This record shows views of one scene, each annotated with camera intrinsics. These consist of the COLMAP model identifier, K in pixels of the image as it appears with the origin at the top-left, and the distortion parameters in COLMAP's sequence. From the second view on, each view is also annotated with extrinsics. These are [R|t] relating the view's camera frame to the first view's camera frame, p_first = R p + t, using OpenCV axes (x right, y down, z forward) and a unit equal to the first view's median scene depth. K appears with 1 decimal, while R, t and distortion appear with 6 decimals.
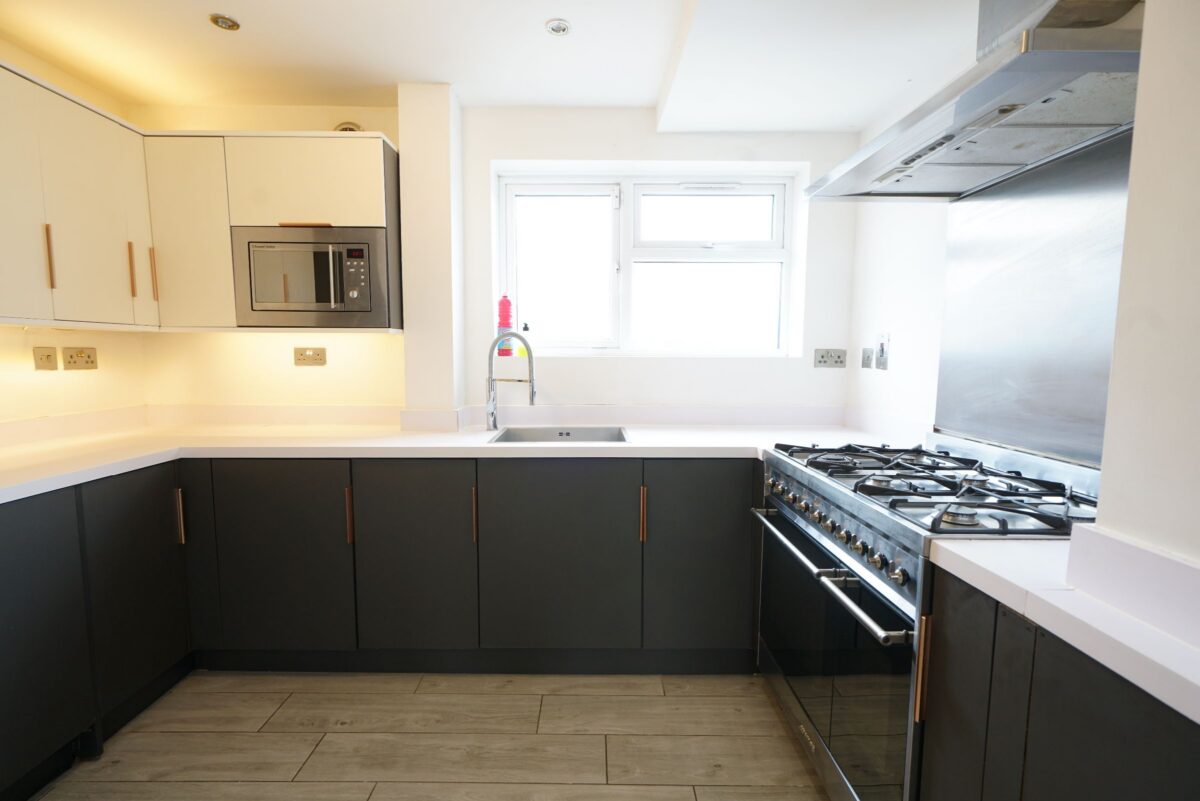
lens RADIAL K [[539.0, 0, 593.7], [0, 539.0, 402.7], [0, 0, 1]] dist [-0.002826, 0.001565]
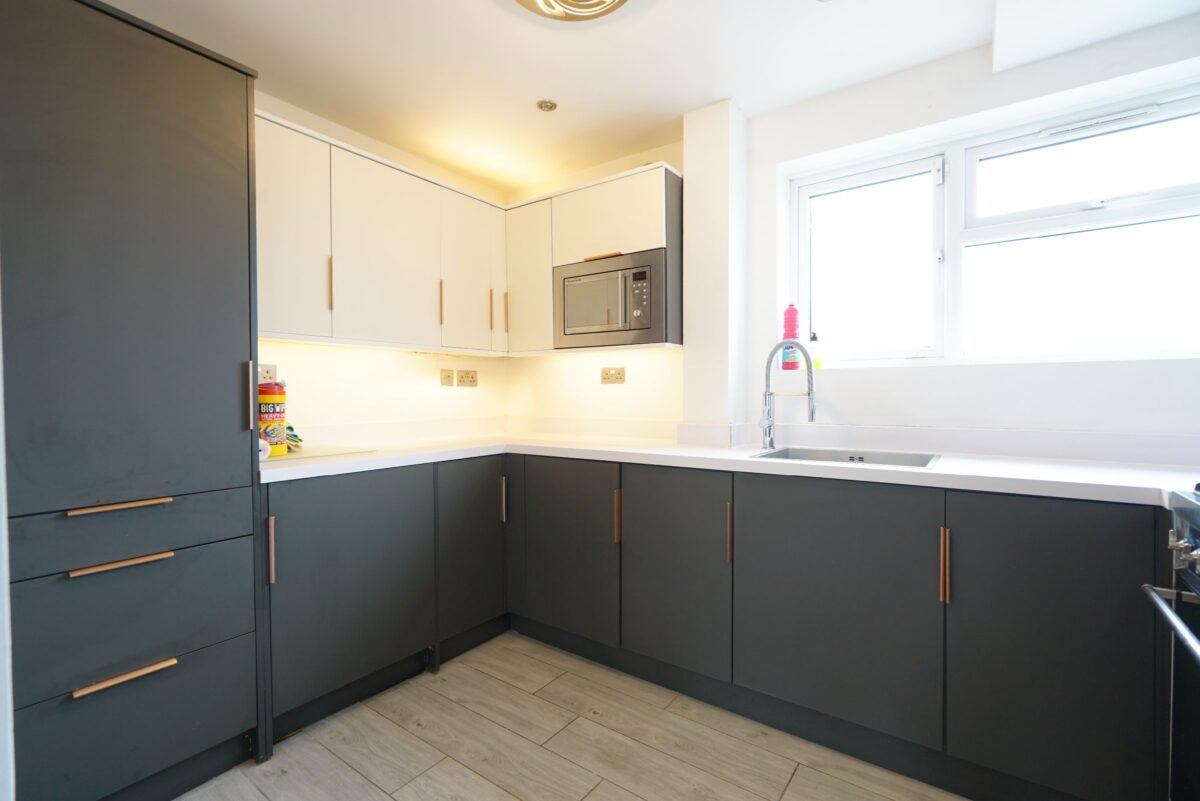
lens RADIAL K [[538.0, 0, 596.0], [0, 538.0, 403.3], [0, 0, 1]] dist [-0.002684, 0.000421]
pose [[0.806704, 0.004176, -0.590941, 0.137241], [-0.048860, 0.997023, -0.059654, 0.050944], [0.588932, 0.076997, 0.804506, 0.100480]]
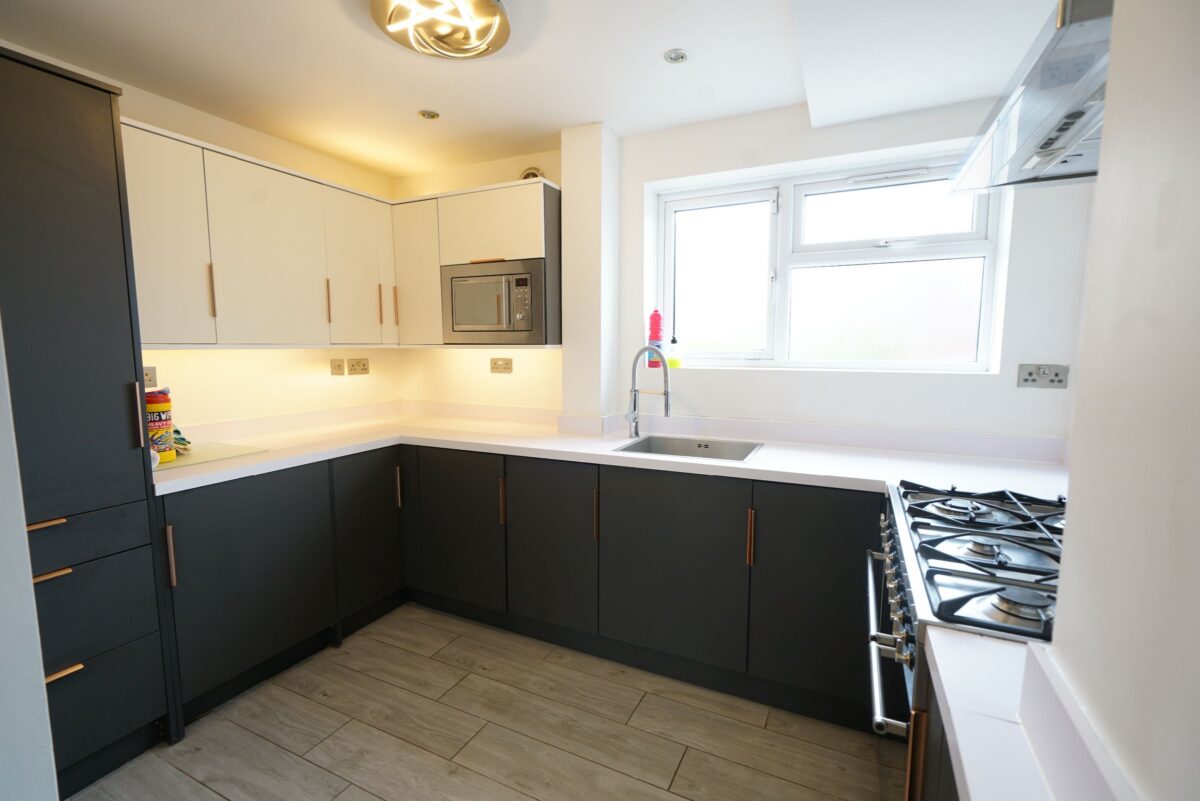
lens RADIAL K [[539.0, 0, 593.7], [0, 539.0, 402.7], [0, 0, 1]] dist [-0.002826, 0.001565]
pose [[0.895884, 0.043144, -0.442189, 0.252069], [-0.037537, 0.999065, 0.021428, -0.045237], [0.442700, -0.002598, 0.896666, 0.003599]]
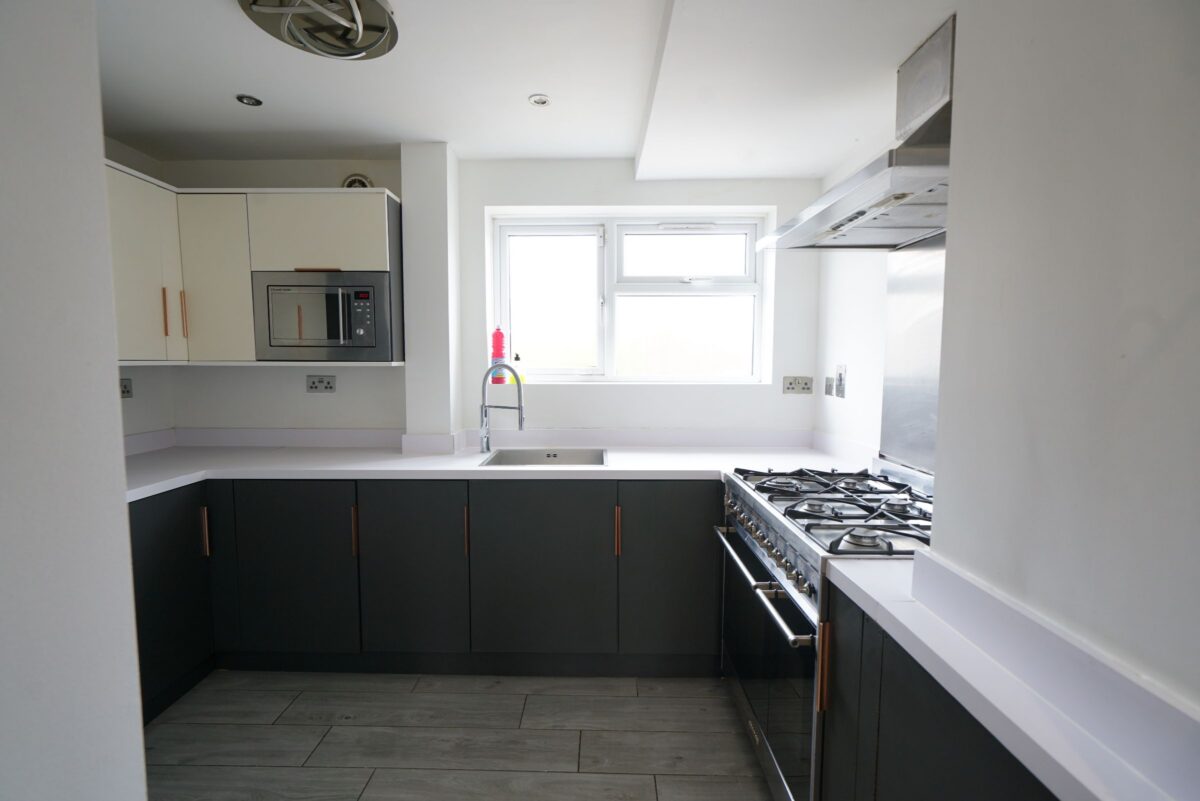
lens RADIAL K [[539.0, 0, 593.7], [0, 539.0, 402.7], [0, 0, 1]] dist [-0.002826, 0.001565]
pose [[0.999832, -0.001046, -0.018288, 0.061644], [0.000748, 0.999867, -0.016289, -0.037825], [0.018303, 0.016272, 0.999700, -0.110216]]
